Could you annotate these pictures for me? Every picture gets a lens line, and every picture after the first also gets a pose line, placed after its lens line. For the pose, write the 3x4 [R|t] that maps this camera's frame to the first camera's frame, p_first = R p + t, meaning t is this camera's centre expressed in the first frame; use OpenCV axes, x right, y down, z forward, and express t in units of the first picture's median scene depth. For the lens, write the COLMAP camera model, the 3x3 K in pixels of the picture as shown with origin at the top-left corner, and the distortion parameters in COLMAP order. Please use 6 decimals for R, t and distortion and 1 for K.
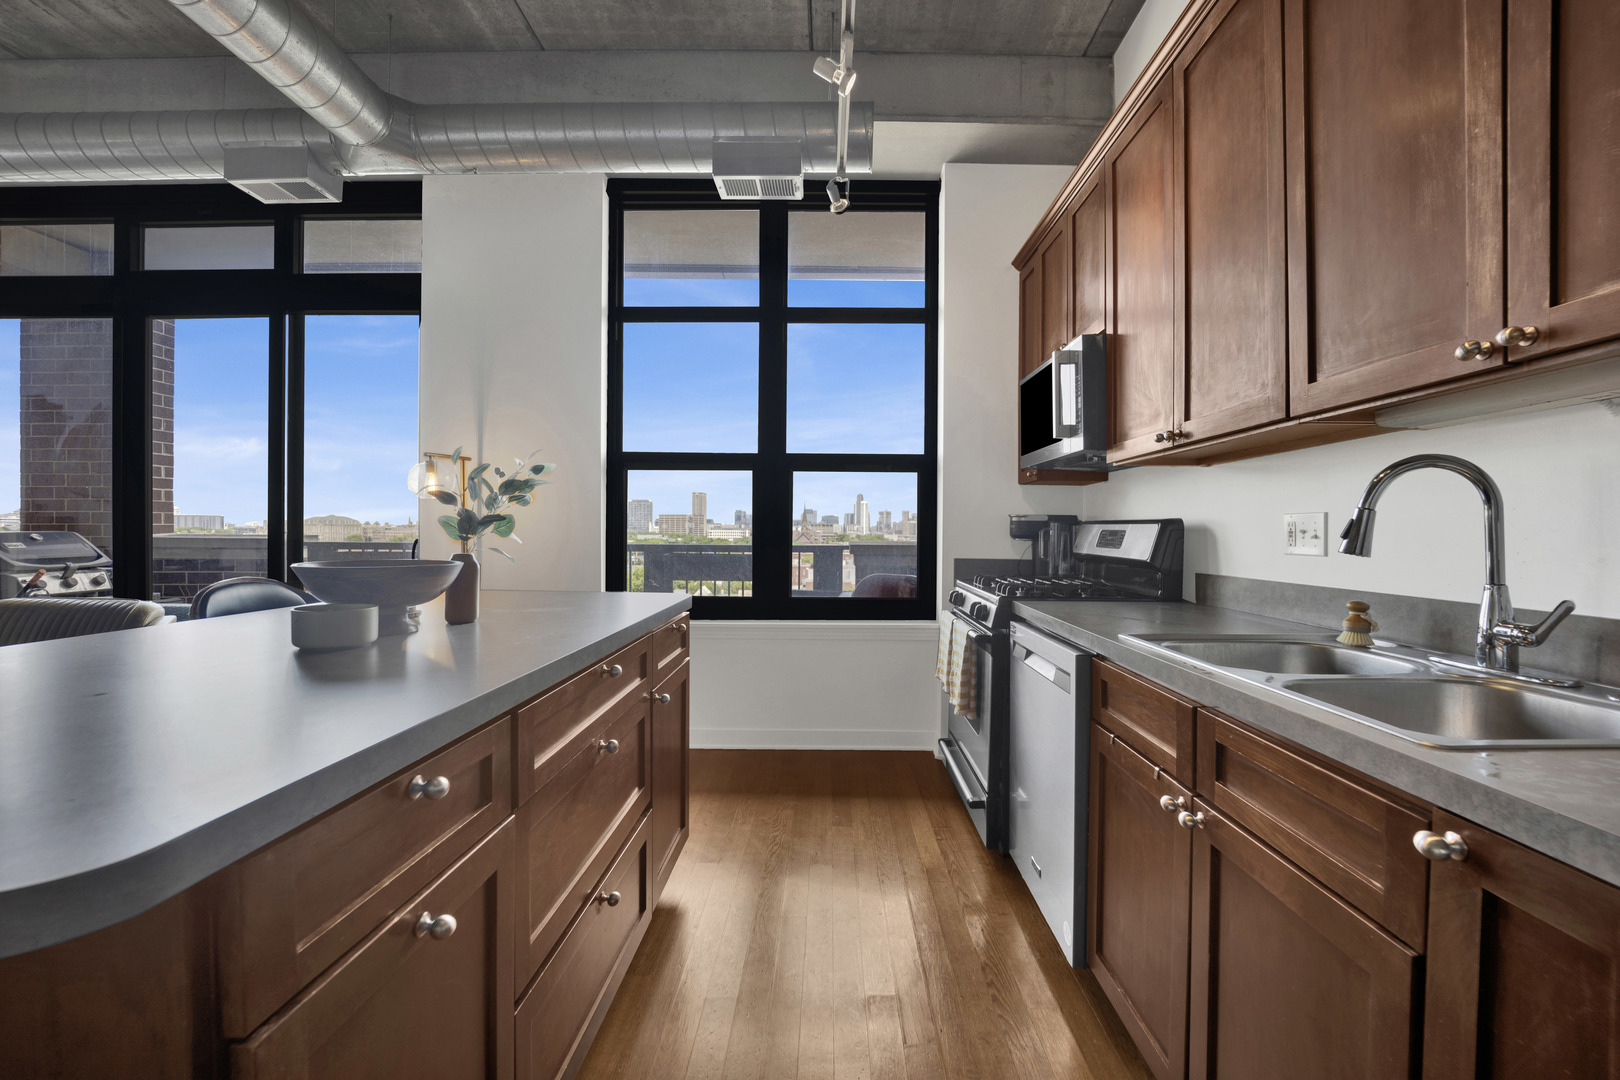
lens RADIAL K [[683.5, 0, 816.1], [0, 683.5, 535.0], [0, 0, 1]] dist [-0.024753, -0.000653]
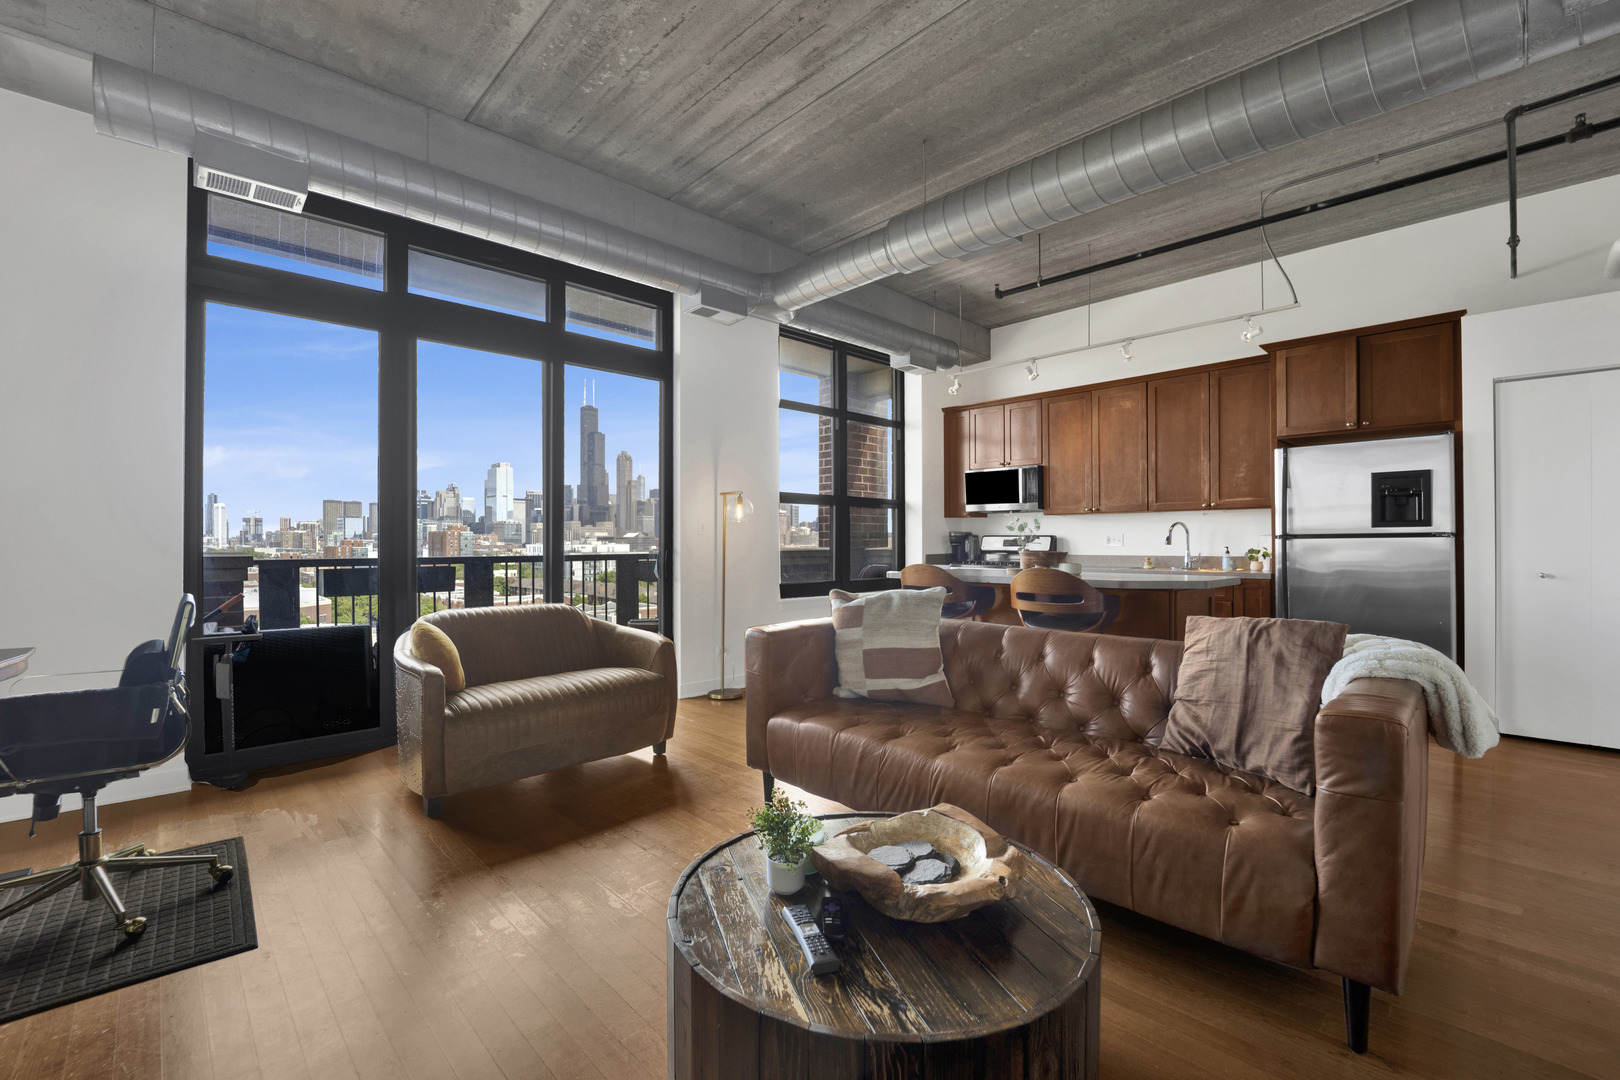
lens RADIAL K [[683.5, 0, 812.3], [0, 683.5, 541.4], [0, 0, 1]] dist [-0.024753, -0.000653]
pose [[0.711076, -0.009999, 0.703044, -1.706539], [0.012592, 0.999920, 0.001485, -0.011676], [-0.703003, 0.007796, 0.711144, -0.216226]]
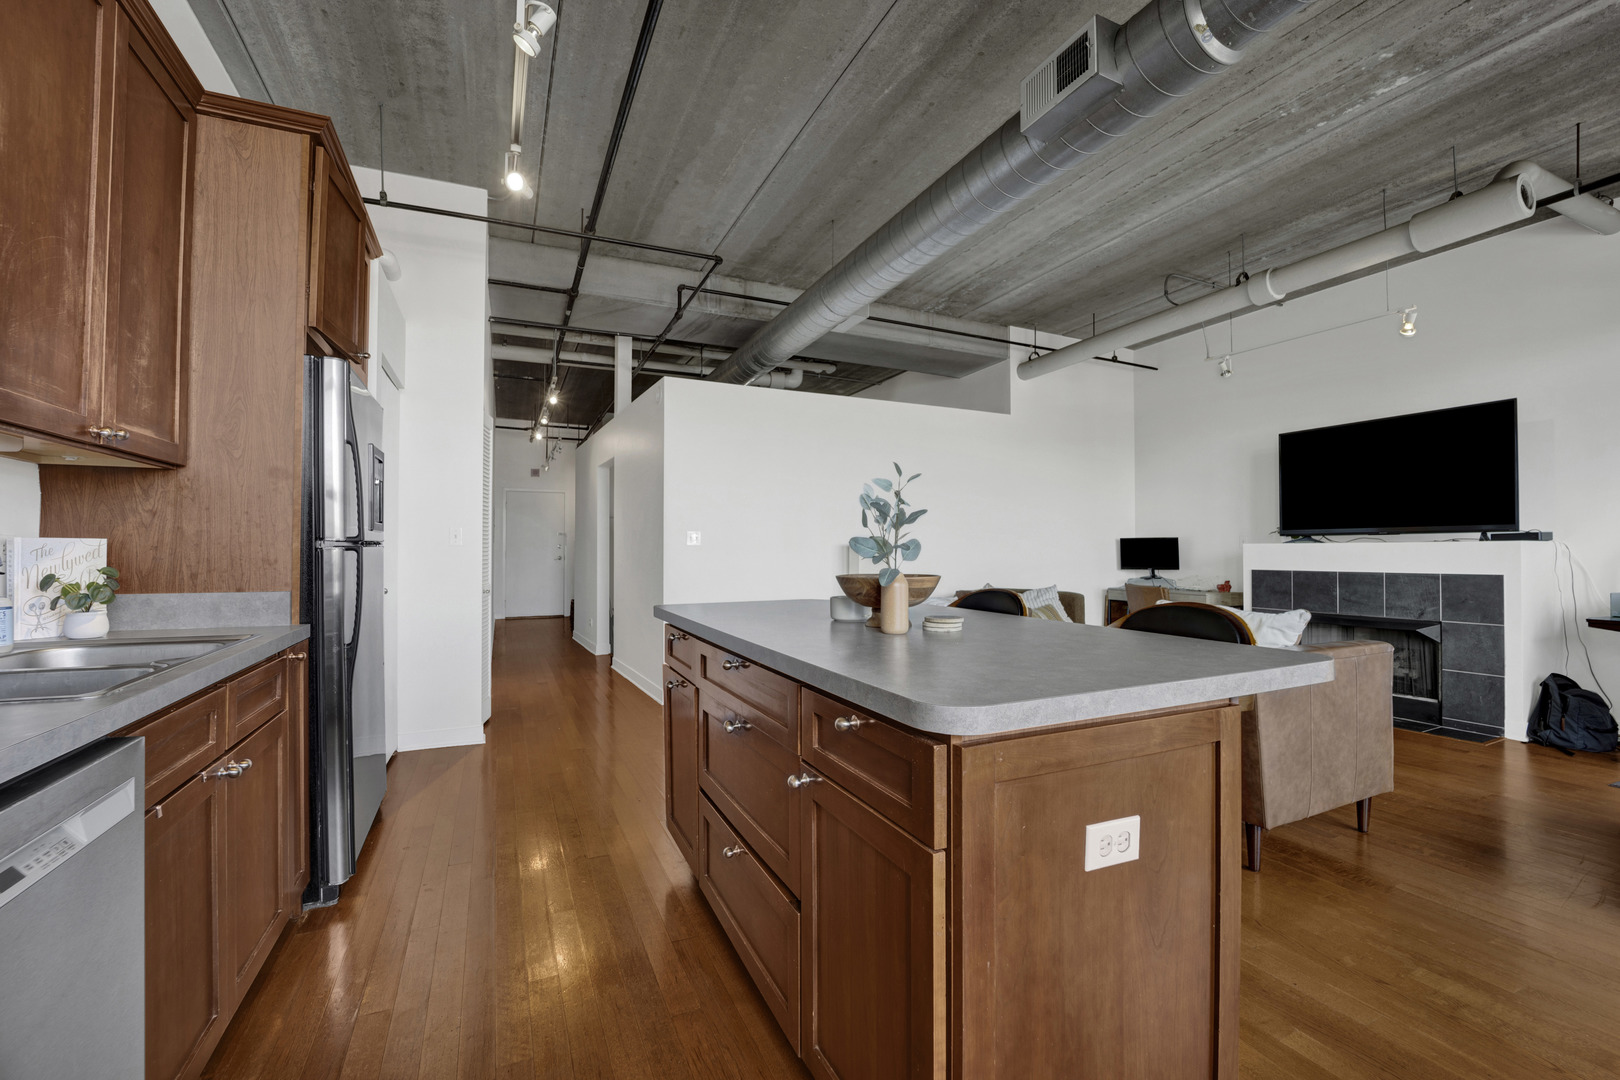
lens RADIAL K [[669.2, 0, 820.9], [0, 669.2, 540.0], [0, 0, 1]] dist [-0.020267, -0.000707]
pose [[-0.902353, -0.017489, -0.430642, 0.040790], [-0.011739, 0.999803, -0.016005, -0.004871], [0.430837, -0.009387, -0.902381, 1.057365]]
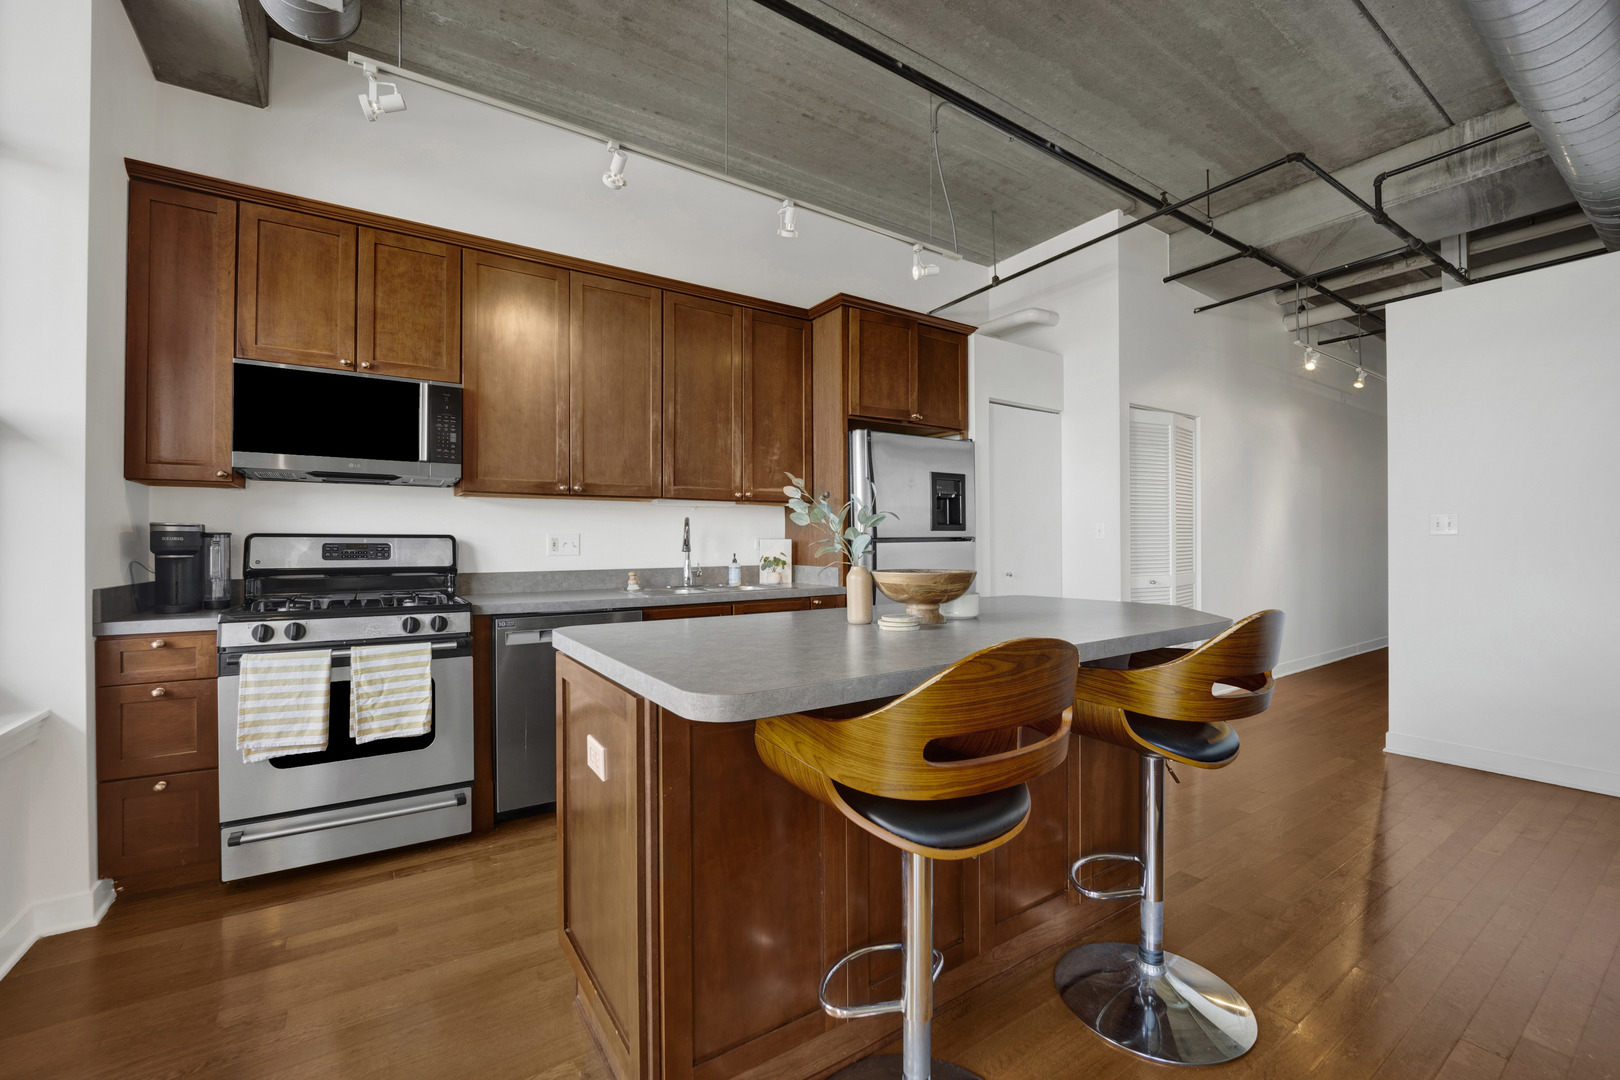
lens RADIAL K [[669.2, 0, 796.6], [0, 669.2, 534.5], [0, 0, 1]] dist [-0.020267, -0.000707]
pose [[-0.549831, 0.001312, 0.835275, -0.775956], [0.002768, 0.999996, 0.000251, -0.018646], [-0.835271, 0.002450, -0.549833, 0.942392]]
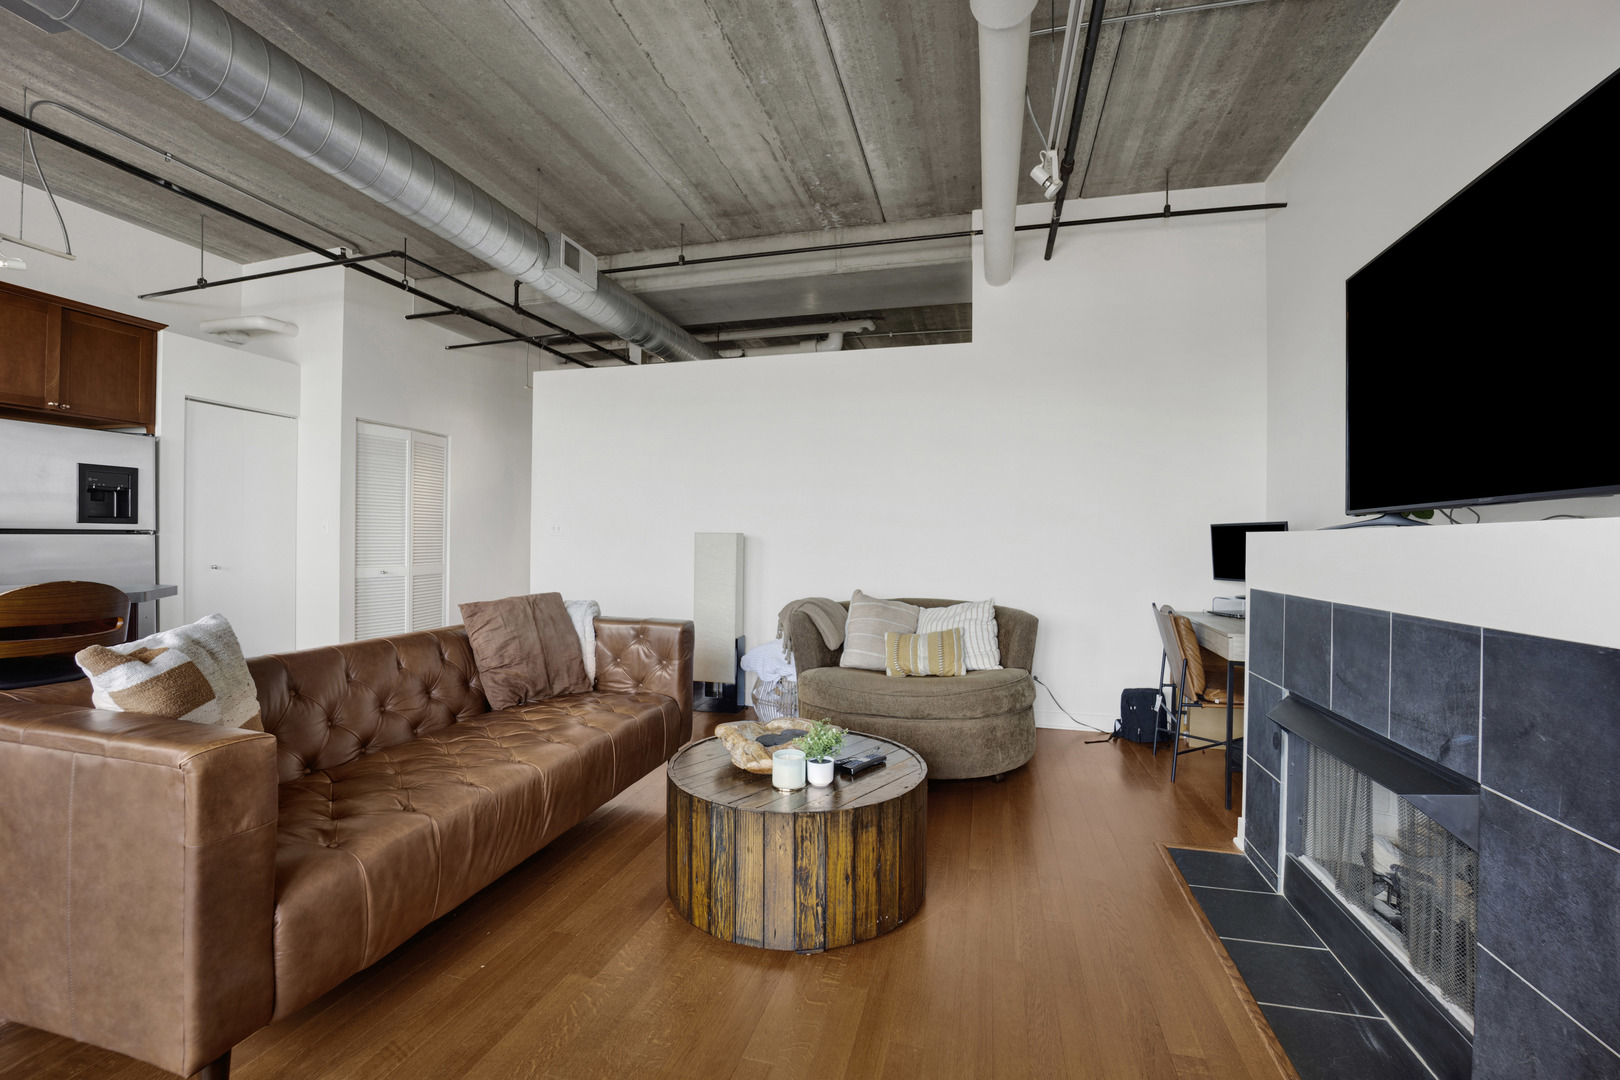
lens RADIAL K [[669.2, 0, 802.5], [0, 669.2, 532.1], [0, 0, 1]] dist [-0.020267, -0.000707]
pose [[-0.968648, -0.014381, 0.248020, -1.525116], [-0.016717, 0.999834, -0.007313, -0.020985], [-0.247874, -0.011230, -0.968727, 0.864160]]
